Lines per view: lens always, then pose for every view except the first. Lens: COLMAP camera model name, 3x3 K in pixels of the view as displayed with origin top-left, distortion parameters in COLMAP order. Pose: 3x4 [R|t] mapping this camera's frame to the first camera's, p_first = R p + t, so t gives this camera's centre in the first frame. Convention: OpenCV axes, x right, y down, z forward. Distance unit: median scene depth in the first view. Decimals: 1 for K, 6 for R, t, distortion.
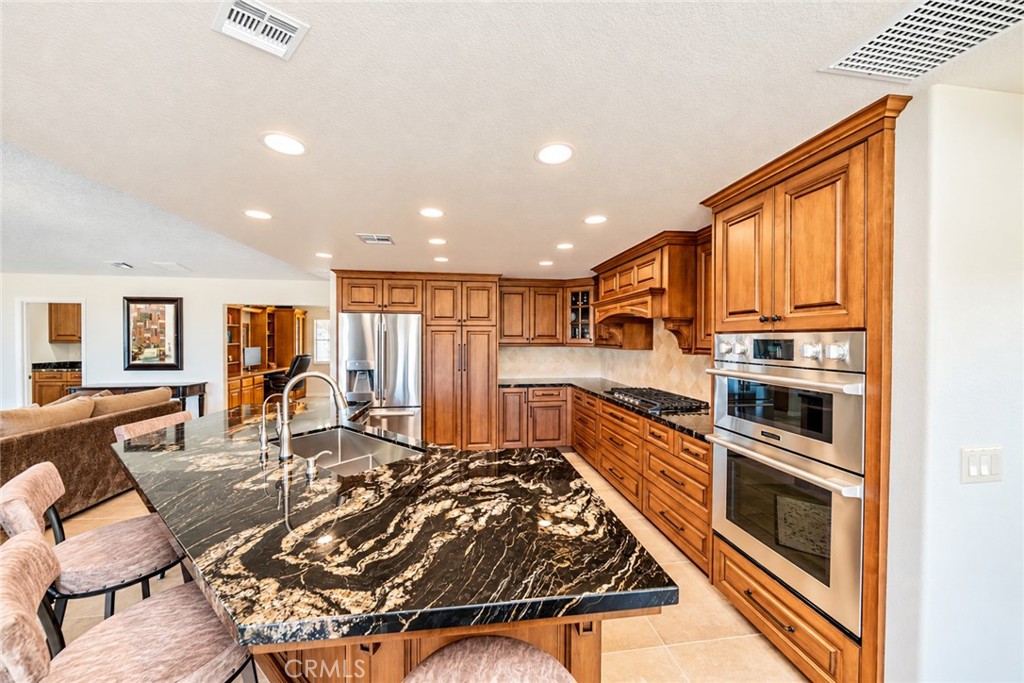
lens RADIAL K [[359.4, 0, 507.6], [0, 359.4, 340.7], [0, 0, 1]] dist [-0.010872, -0.000020]
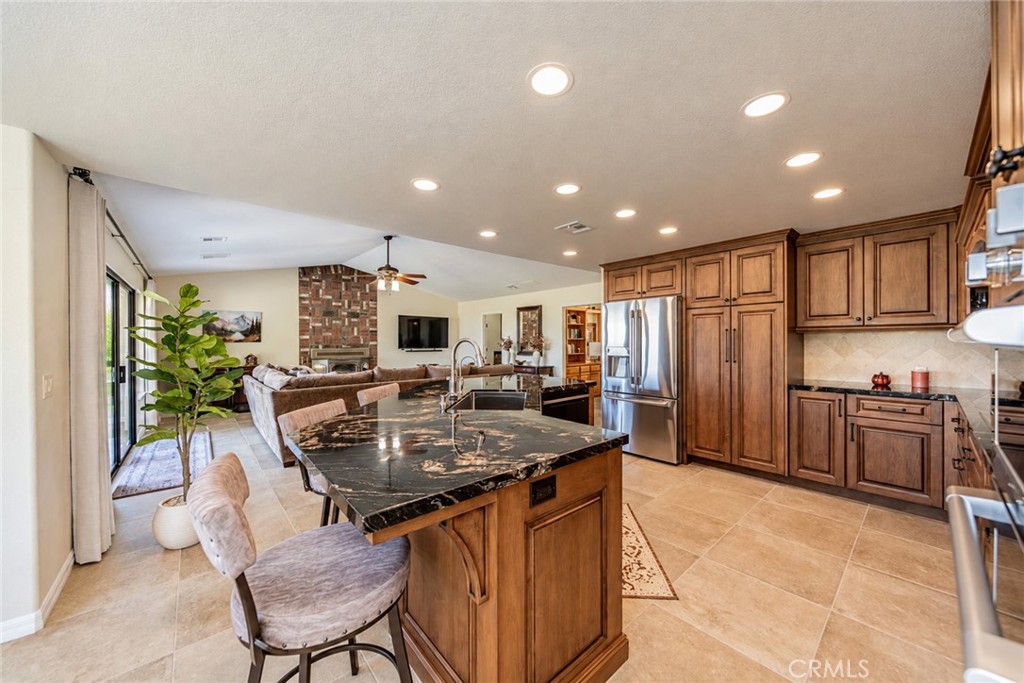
lens RADIAL K [[359.4, 0, 507.6], [0, 359.4, 340.7], [0, 0, 1]] dist [-0.010872, -0.000020]
pose [[0.539821, -0.005793, -0.841760, 0.283646], [-0.001536, 0.999968, -0.007867, 0.044030], [0.841779, 0.005540, 0.539795, 0.155897]]
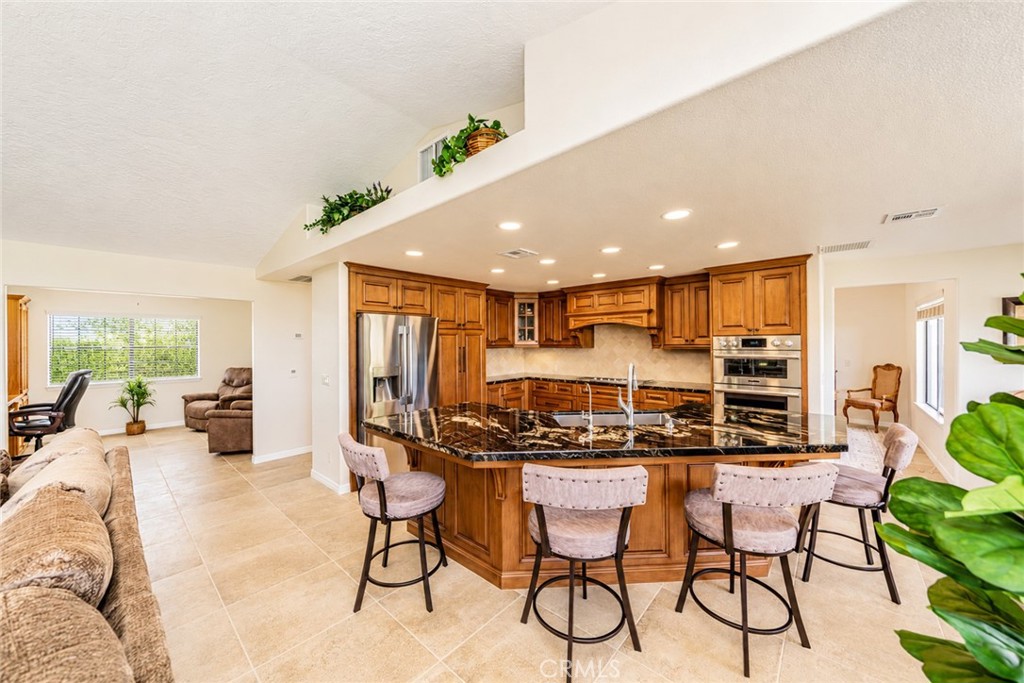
lens RADIAL K [[369.6, 0, 512.0], [0, 369.6, 341.5], [0, 0, 1]] dist [-0.000294, -0.000051]
pose [[0.760539, -0.010248, 0.649211, -0.743835], [0.015563, 0.999876, -0.002449, -0.000775], [-0.649106, 0.011966, 0.760604, 0.079297]]
